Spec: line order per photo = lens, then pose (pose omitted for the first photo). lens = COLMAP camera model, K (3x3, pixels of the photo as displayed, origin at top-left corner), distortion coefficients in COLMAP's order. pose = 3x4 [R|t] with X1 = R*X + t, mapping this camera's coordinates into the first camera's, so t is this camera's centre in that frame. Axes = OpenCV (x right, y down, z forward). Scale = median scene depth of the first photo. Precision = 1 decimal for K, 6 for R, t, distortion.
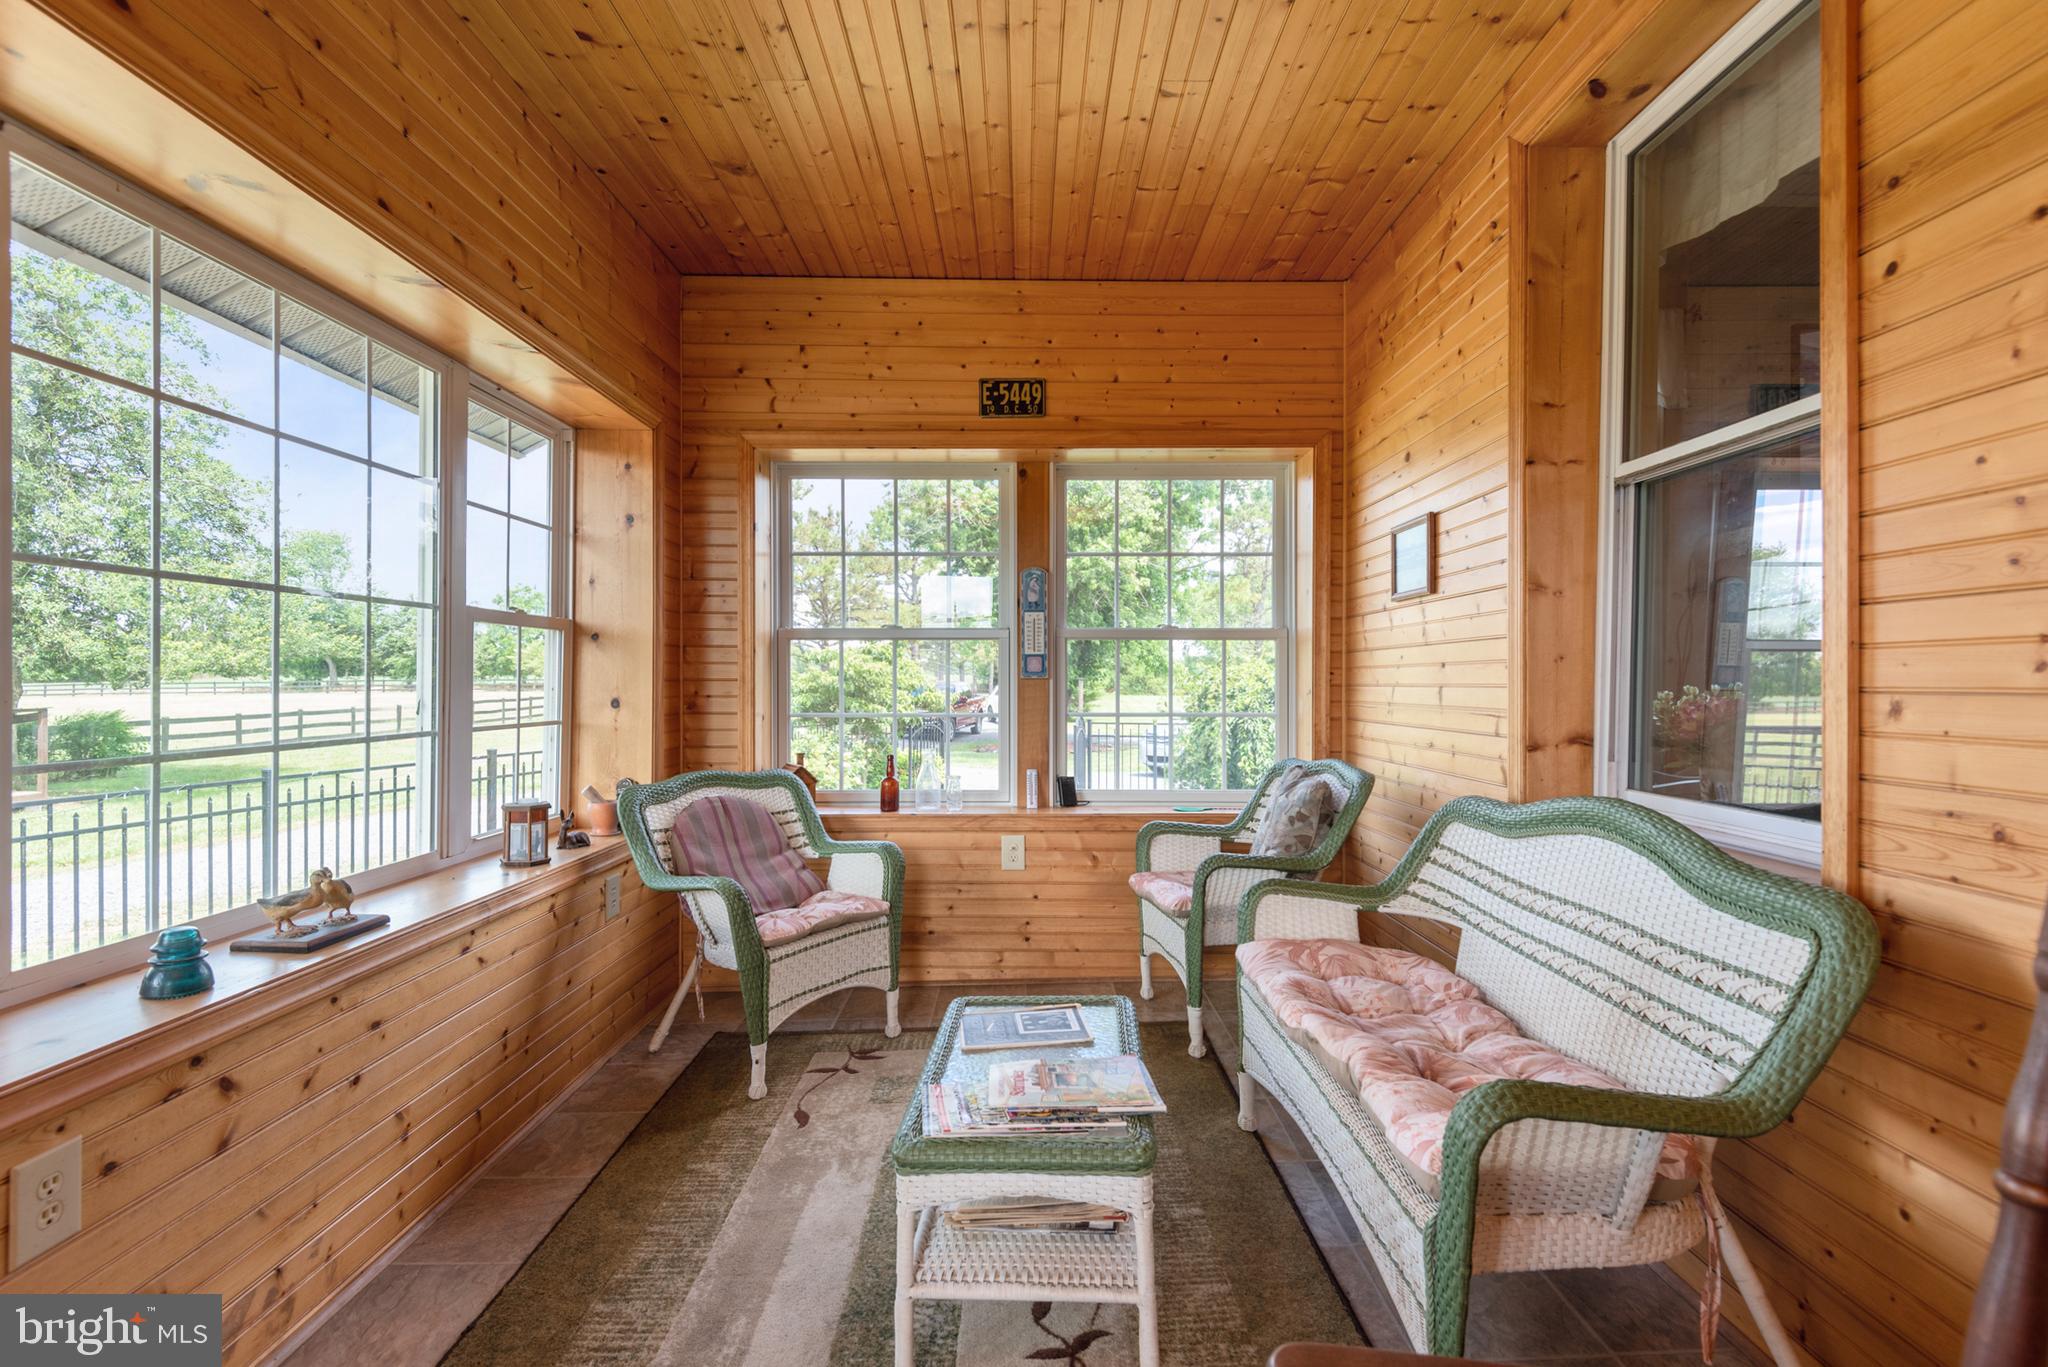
lens RADIAL K [[958.0, 0, 1025.3], [0, 958.0, 679.4], [0, 0, 1]] dist [0.023310, -0.015422]
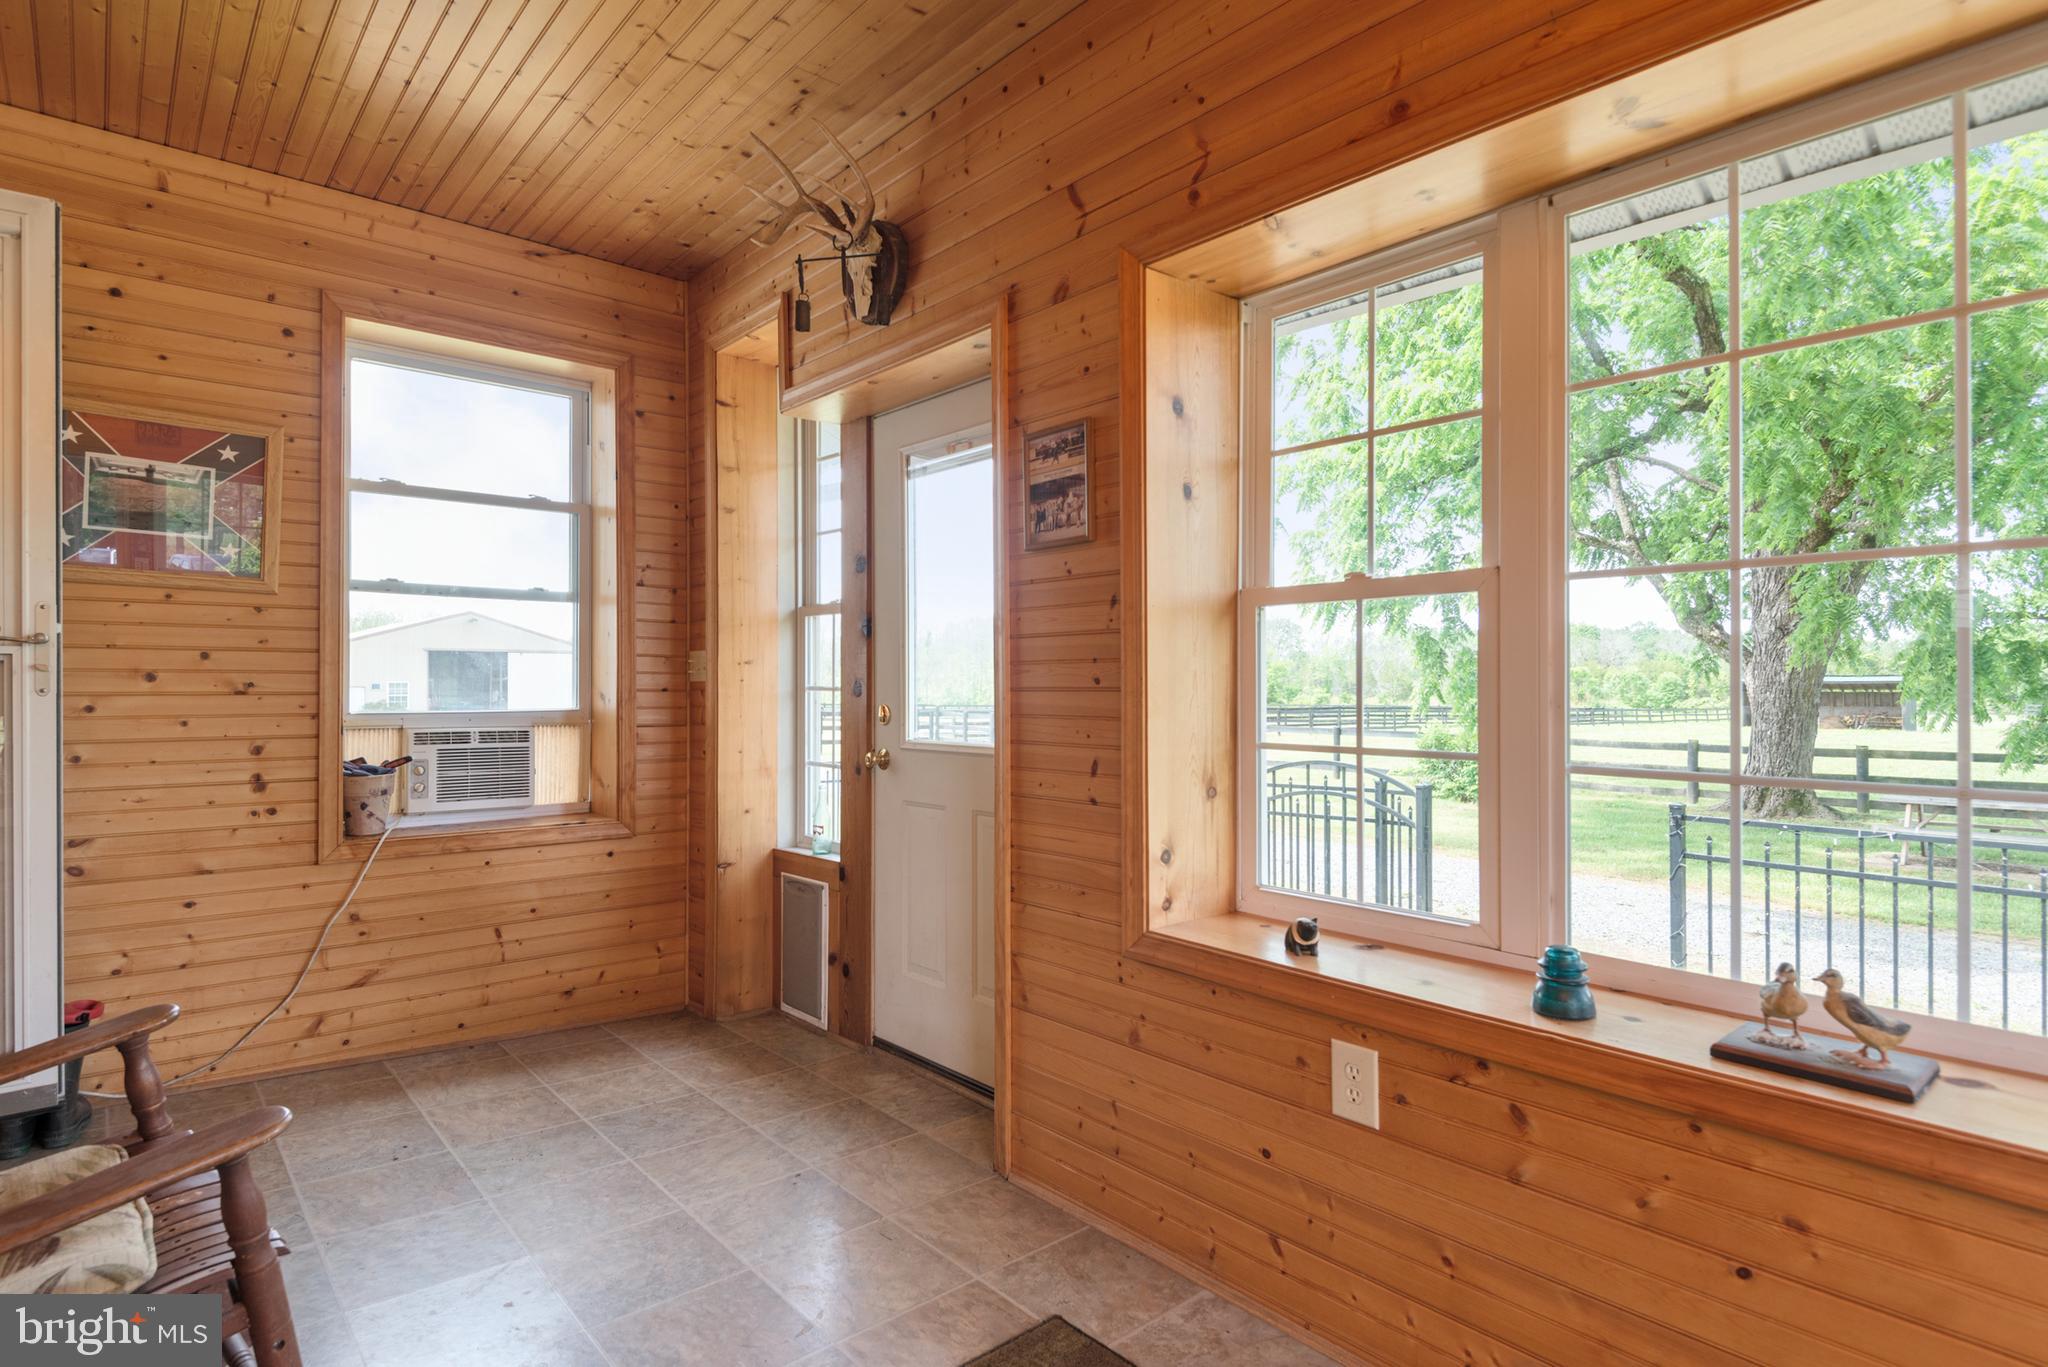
lens RADIAL K [[1077.3, 0, 1025.6], [0, 1077.3, 681.7], [0, 0, 1]] dist [0.000531, 0.000165]
pose [[-0.756122, -0.002229, -0.654426, 0.227435], [-0.003515, 0.999994, 0.000656, -0.003723], [0.654421, 0.002796, -0.756125, 1.459970]]
